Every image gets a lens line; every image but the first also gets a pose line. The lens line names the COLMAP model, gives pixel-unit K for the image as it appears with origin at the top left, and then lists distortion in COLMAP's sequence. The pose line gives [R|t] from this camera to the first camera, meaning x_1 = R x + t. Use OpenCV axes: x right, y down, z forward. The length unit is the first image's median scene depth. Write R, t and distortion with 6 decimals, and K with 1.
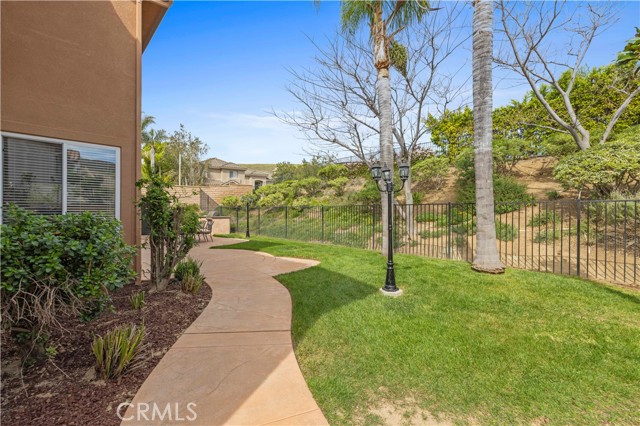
lens RADIAL K [[274.8, 0, 320.7], [0, 274.8, 212.8], [0, 0, 1]] dist [0.003226, -0.000065]
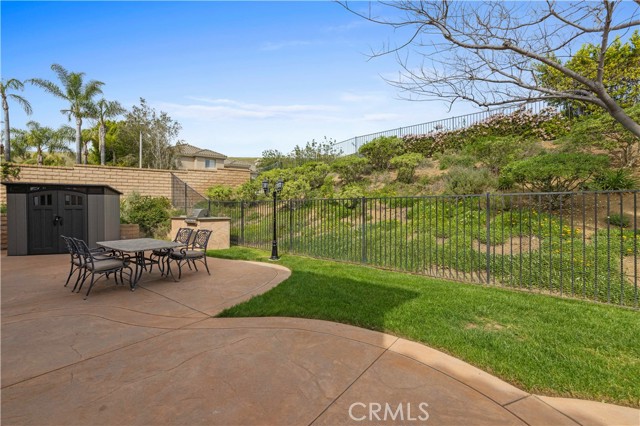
lens RADIAL K [[274.8, 0, 317.6], [0, 274.8, 208.3], [0, 0, 1]] dist [0.003226, -0.000065]
pose [[0.995639, -0.007234, 0.093006, -0.096433], [0.007688, 0.999960, -0.004523, -0.000792], [-0.092969, 0.005218, 0.995655, 0.197134]]
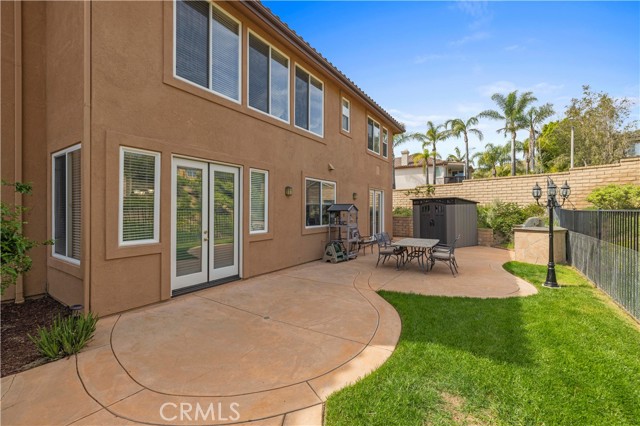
lens RADIAL K [[274.8, 0, 316.5], [0, 274.8, 212.1], [0, 0, 1]] dist [0.003226, -0.000065]
pose [[0.205019, 0.001871, -0.978756, 0.026523], [-0.005799, 0.999983, 0.000697, -0.006519], [0.978741, 0.005533, 0.205026, 0.239285]]
